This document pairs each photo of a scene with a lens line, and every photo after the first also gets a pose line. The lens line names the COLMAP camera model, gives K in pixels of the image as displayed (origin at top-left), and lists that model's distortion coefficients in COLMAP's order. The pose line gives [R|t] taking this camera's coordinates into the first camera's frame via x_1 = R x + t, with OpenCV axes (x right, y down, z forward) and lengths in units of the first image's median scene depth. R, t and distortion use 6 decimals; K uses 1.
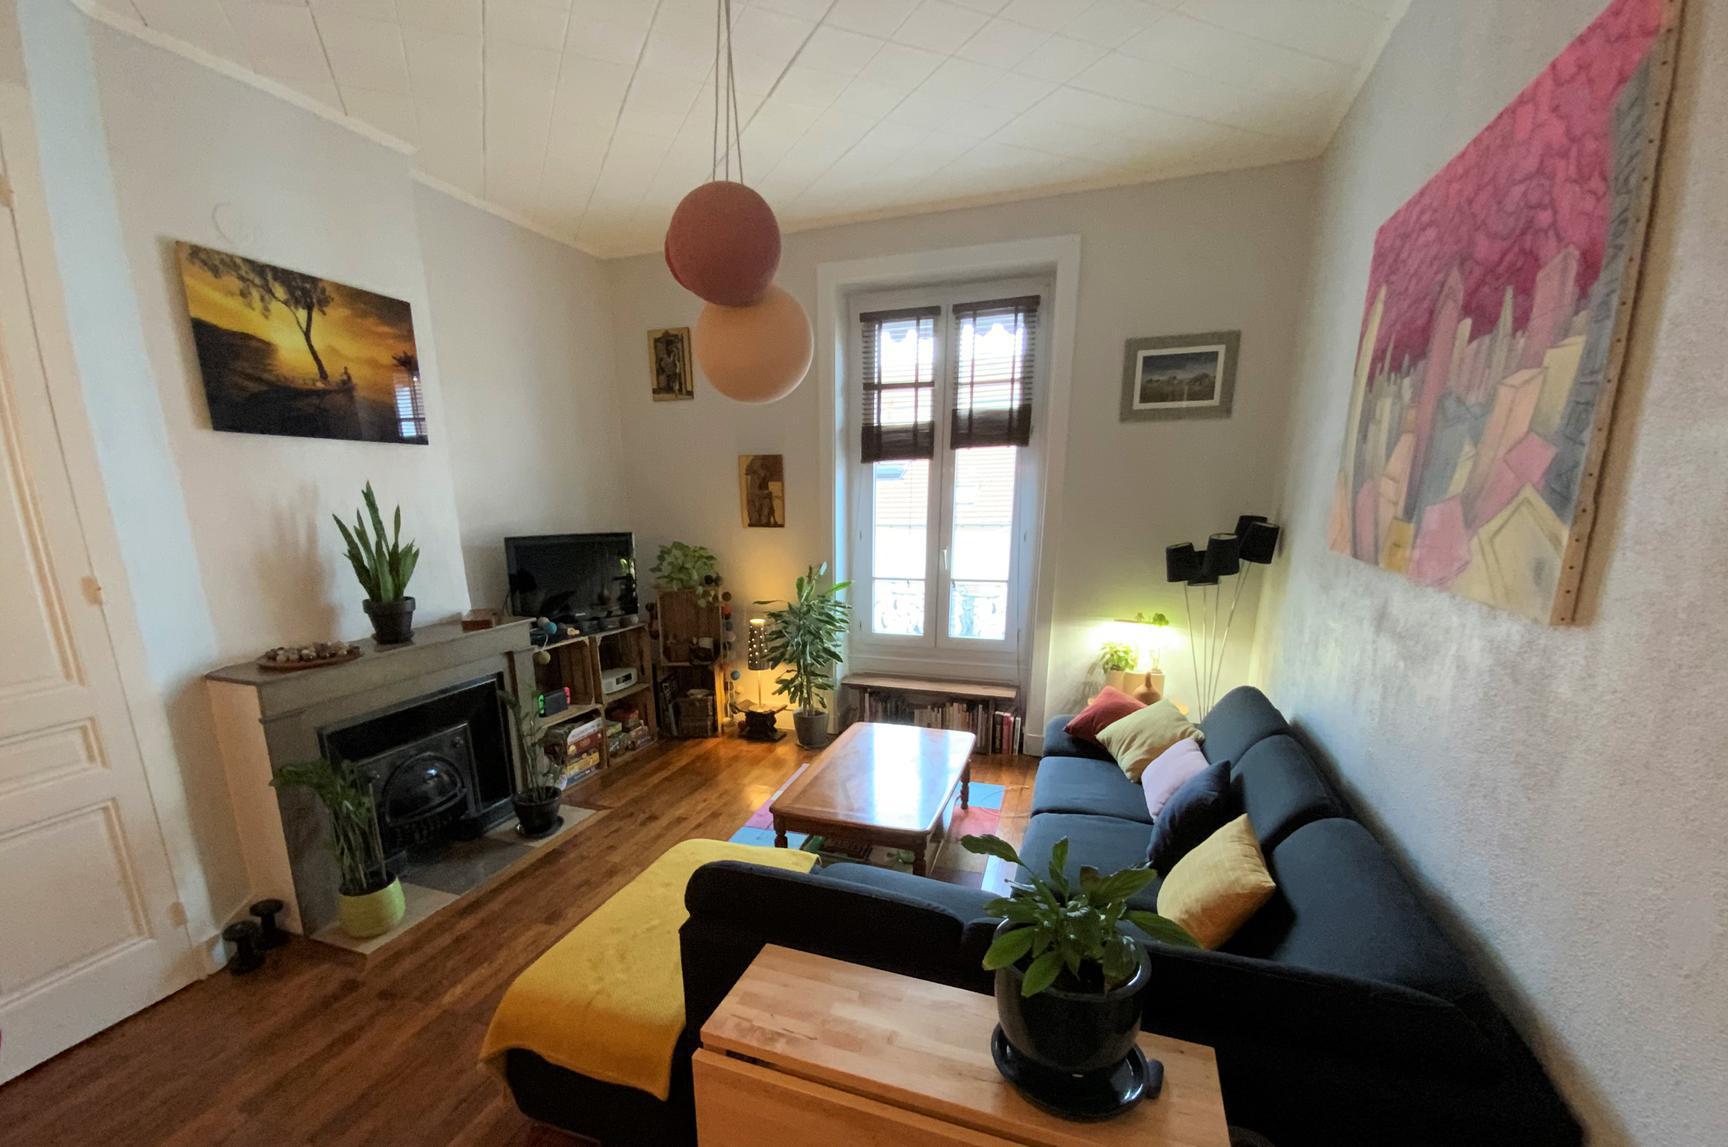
lens RADIAL K [[726.3, 0, 809.6], [0, 726.3, 662.4], [0, 0, 1]] dist [-0.000591, -0.000081]
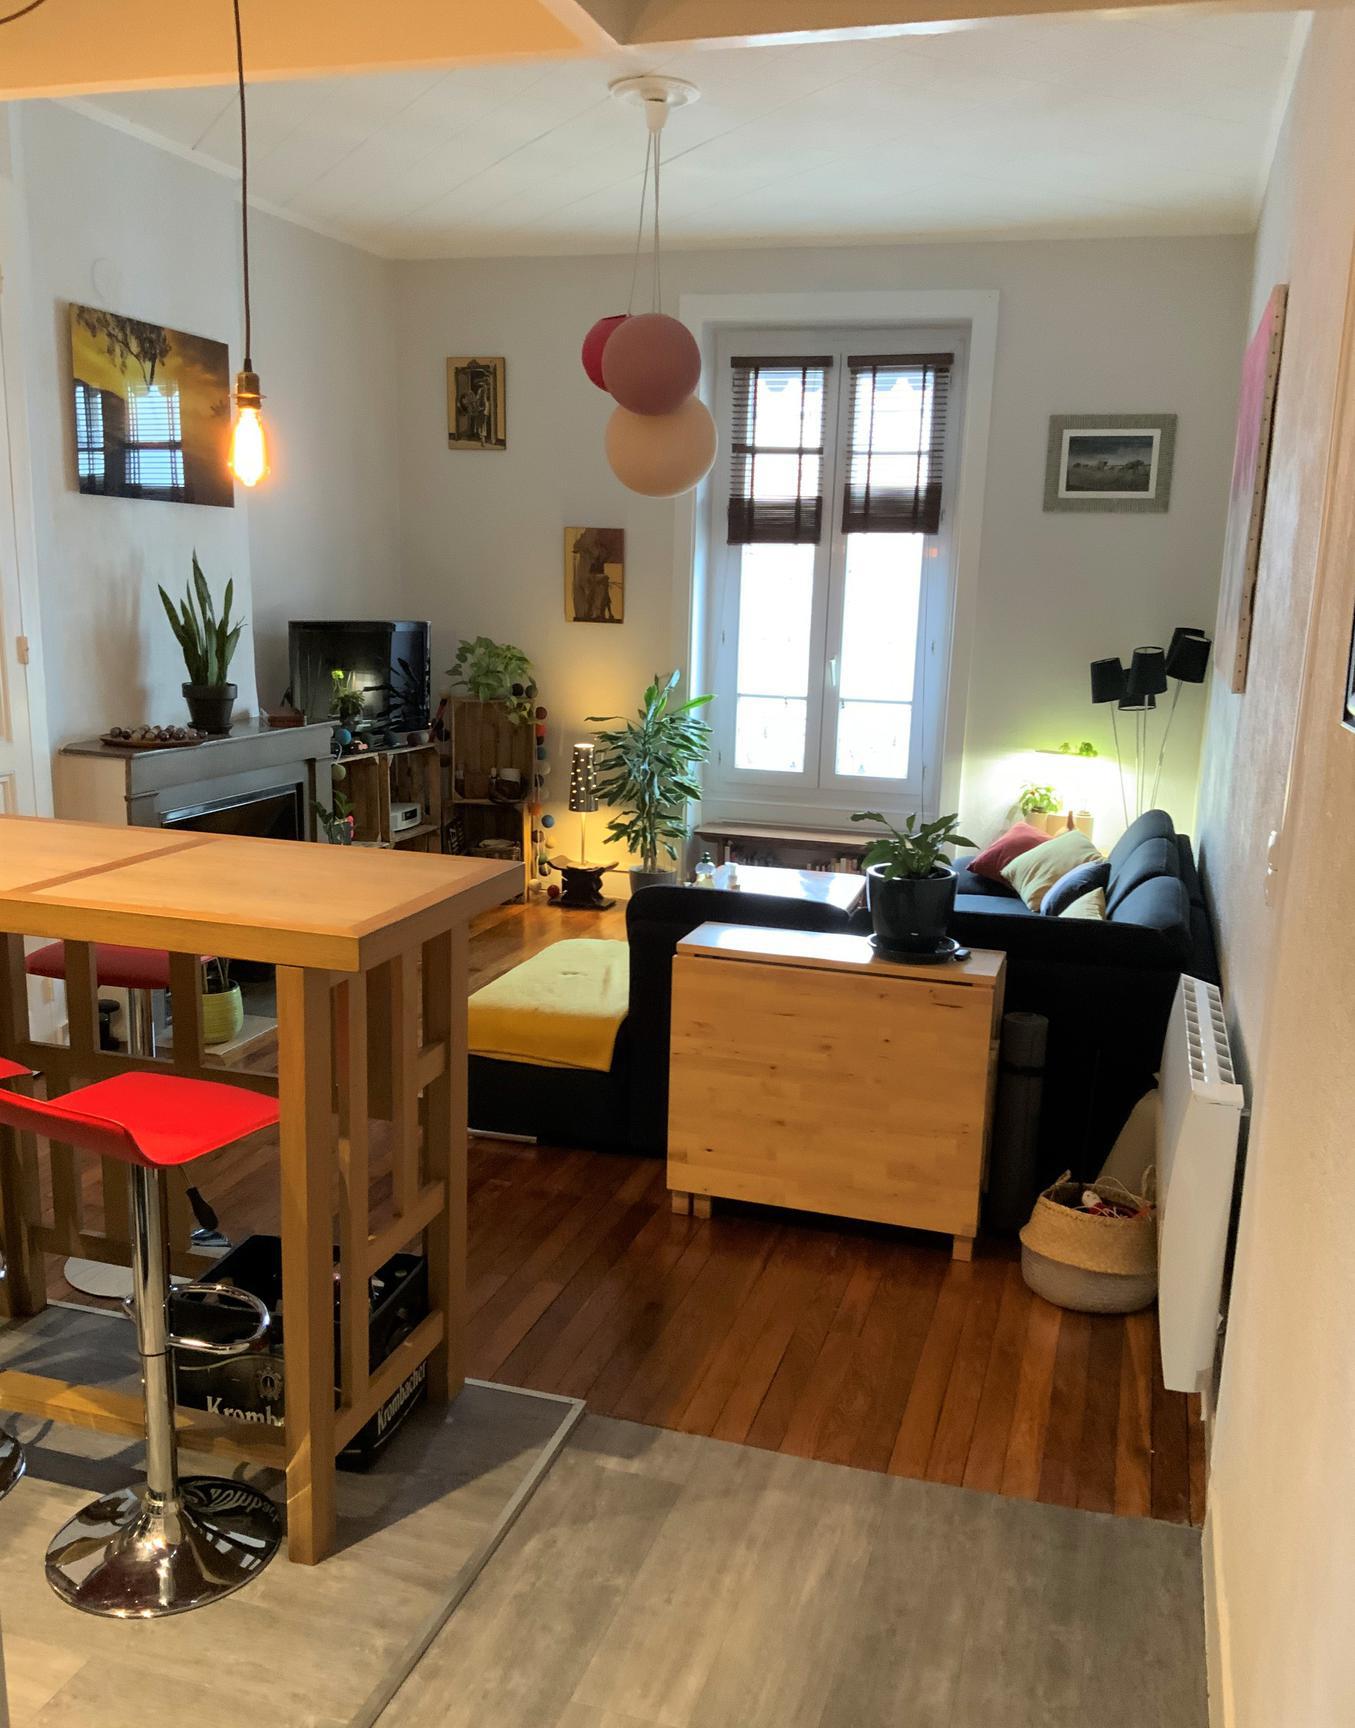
lens RADIAL K [[1470.8, 0, 677.5], [0, 1470.8, 864.0], [0, 0, 1]] dist [0.006926, 0.006299]
pose [[0.995833, 0.023779, 0.088042, -0.119568], [-0.020798, 0.999184, -0.034624, 0.129202], [-0.088794, 0.032649, 0.995515, -0.582770]]
